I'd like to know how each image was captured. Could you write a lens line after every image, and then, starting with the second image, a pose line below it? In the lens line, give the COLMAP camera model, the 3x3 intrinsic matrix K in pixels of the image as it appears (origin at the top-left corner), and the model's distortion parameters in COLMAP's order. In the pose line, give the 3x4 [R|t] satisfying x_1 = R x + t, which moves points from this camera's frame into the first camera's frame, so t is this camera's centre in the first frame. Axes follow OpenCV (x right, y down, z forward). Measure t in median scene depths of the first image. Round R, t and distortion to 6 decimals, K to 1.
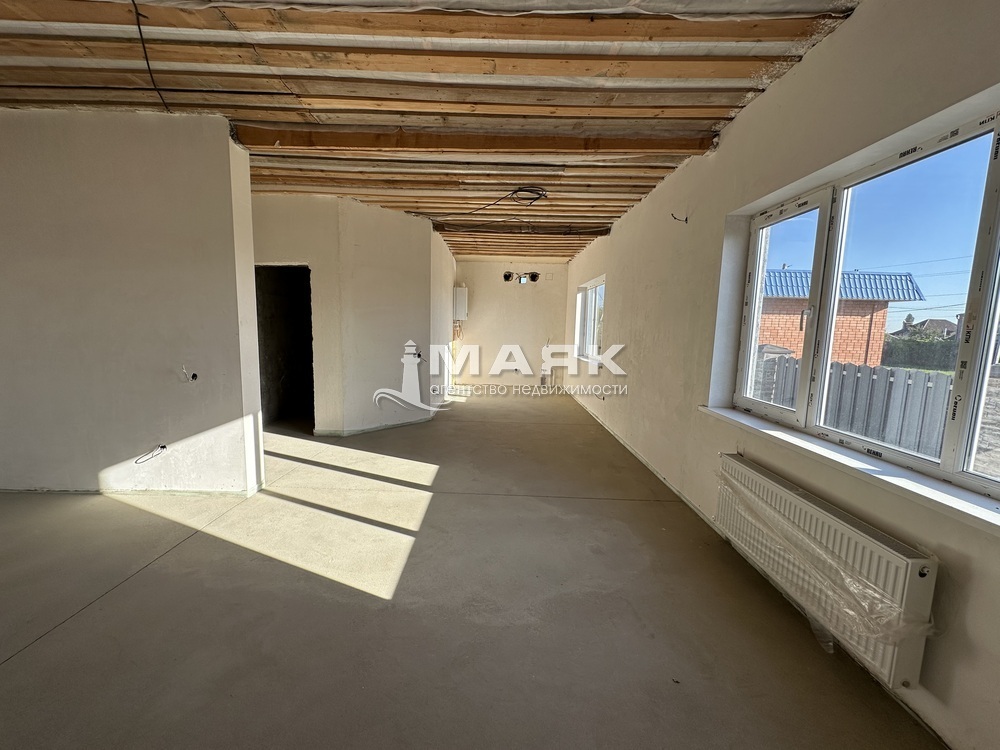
lens RADIAL K [[398.3, 0, 501.5], [0, 398.3, 373.8], [0, 0, 1]] dist [0.000710, 0.000527]
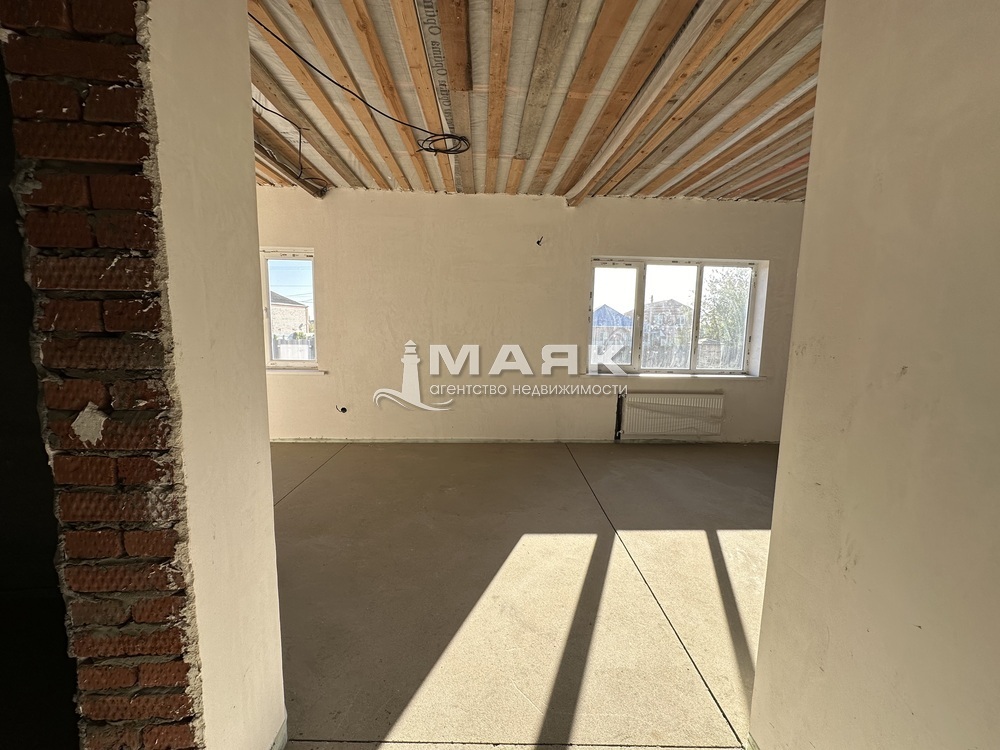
lens RADIAL K [[398.3, 0, 501.5], [0, 398.3, 373.8], [0, 0, 1]] dist [0.000710, 0.000527]
pose [[-0.039366, -0.140448, 0.989305, -1.060760], [0.101148, 0.984427, 0.143780, -0.183572], [-0.994092, 0.105727, -0.024547, 1.397057]]
